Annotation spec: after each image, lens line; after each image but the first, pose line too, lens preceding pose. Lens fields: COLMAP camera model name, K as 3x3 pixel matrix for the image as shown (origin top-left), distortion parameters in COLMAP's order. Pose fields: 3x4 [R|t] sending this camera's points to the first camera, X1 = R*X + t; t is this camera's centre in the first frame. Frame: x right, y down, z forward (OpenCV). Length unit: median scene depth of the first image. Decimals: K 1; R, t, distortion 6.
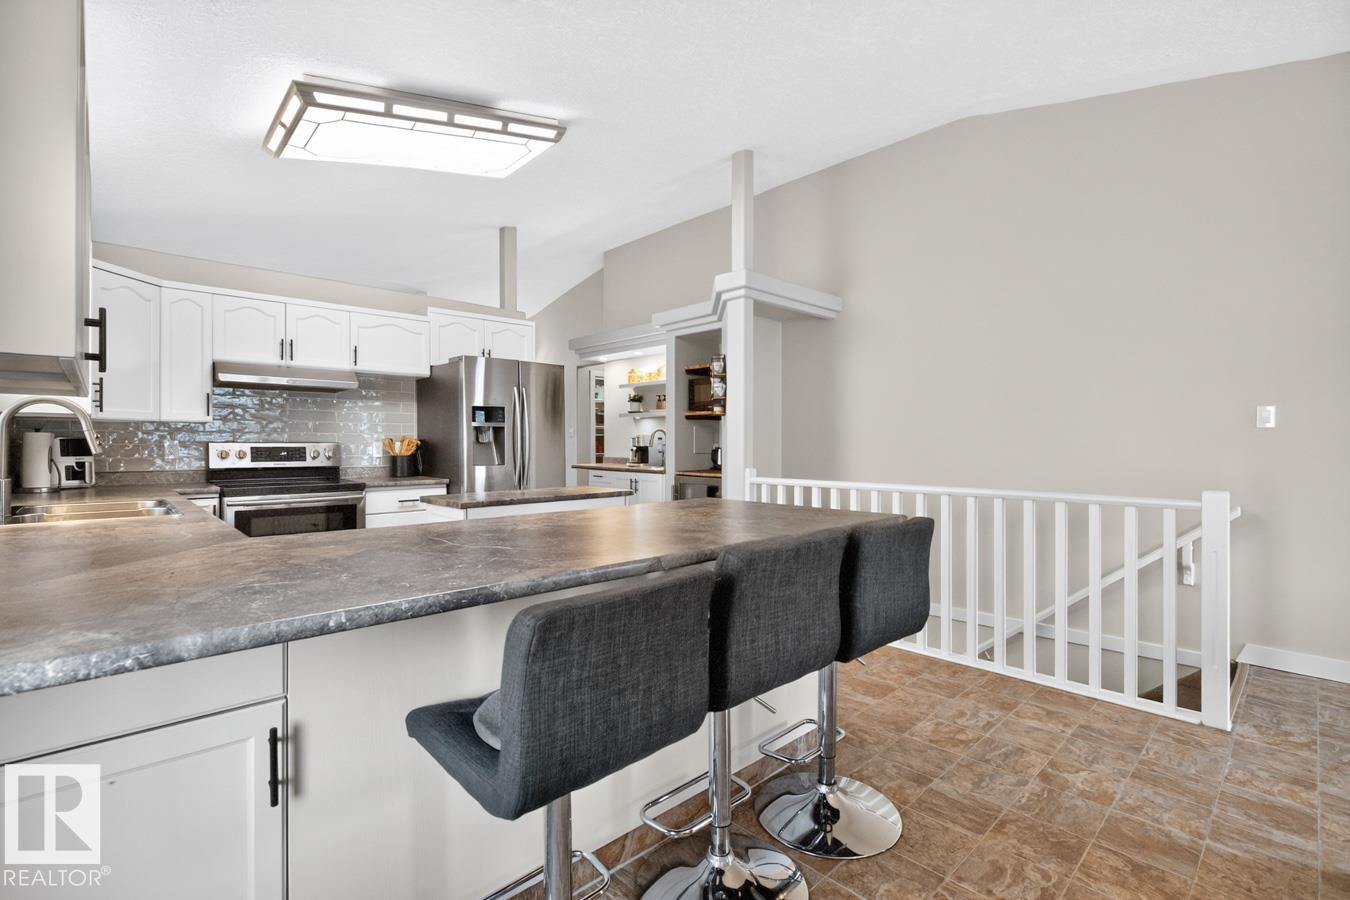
lens RADIAL K [[612.7, 0, 675.4], [0, 612.7, 444.2], [0, 0, 1]] dist [-0.001387, -0.001324]
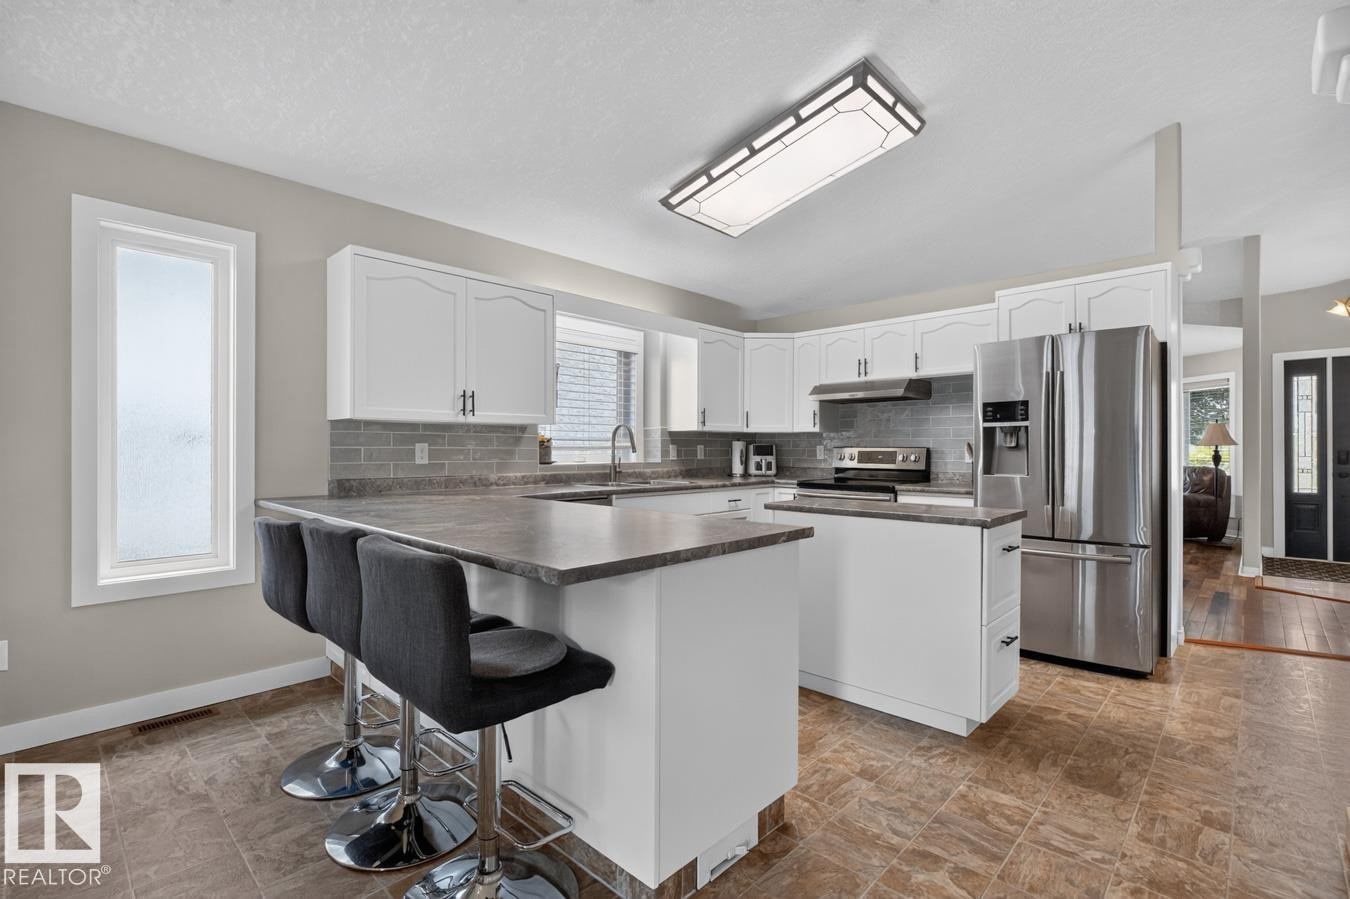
lens RADIAL K [[612.7, 0, 679.6], [0, 612.7, 446.9], [0, 0, 1]] dist [-0.001387, -0.001324]
pose [[0.052910, -0.002729, -0.998596, 0.627146], [-0.003019, 0.999991, -0.002893, 0.001364], [0.998595, 0.003168, 0.052901, 0.718088]]
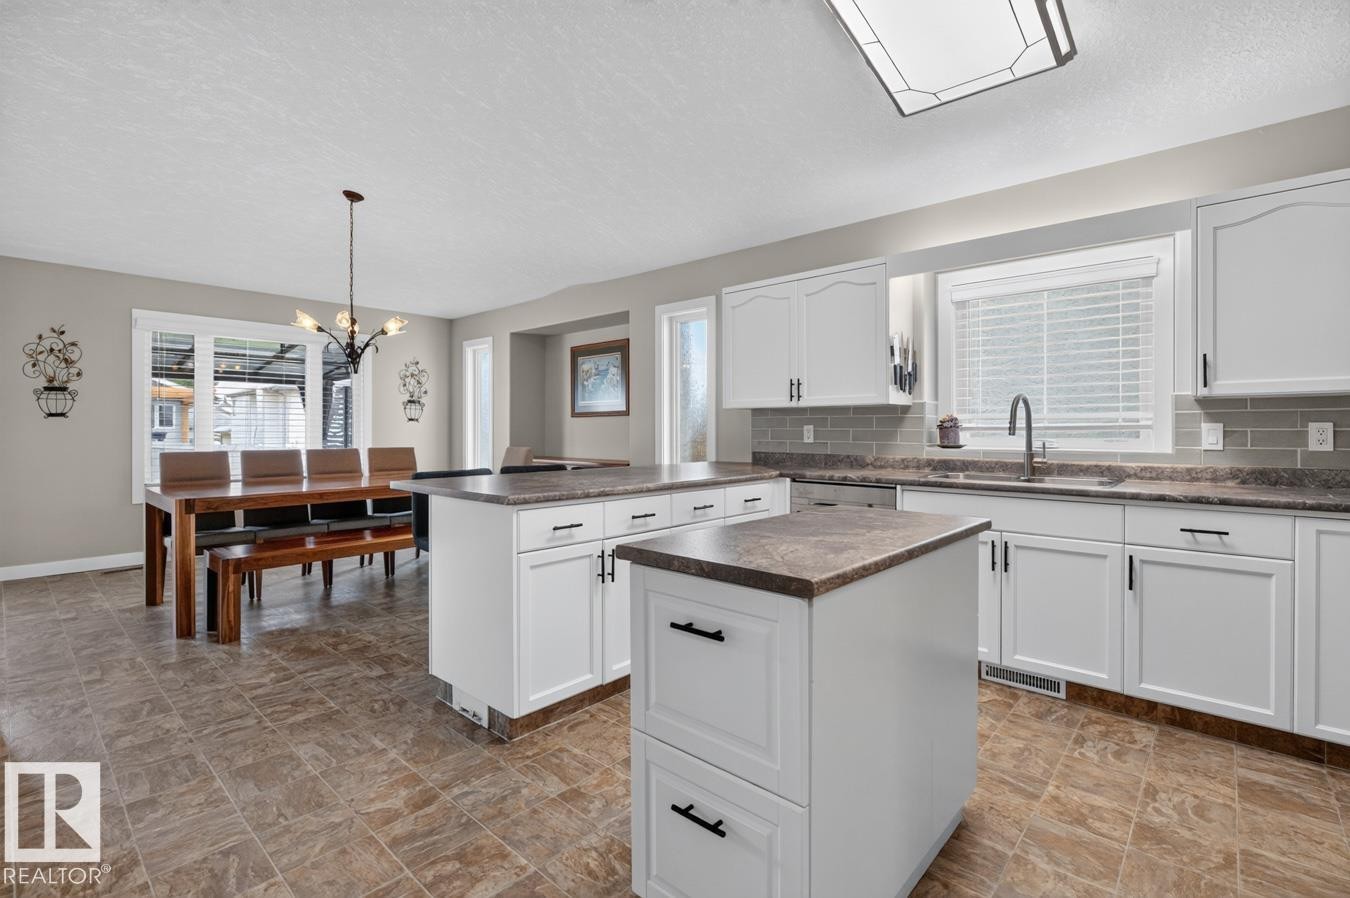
lens RADIAL K [[612.7, 0, 679.0], [0, 612.7, 429.4], [0, 0, 1]] dist [-0.001387, -0.001324]
pose [[-0.996462, -0.001068, -0.084043, -0.085187], [-0.001092, 0.999999, 0.000242, 0.001779], [0.084042, 0.000333, -0.996462, 1.560176]]
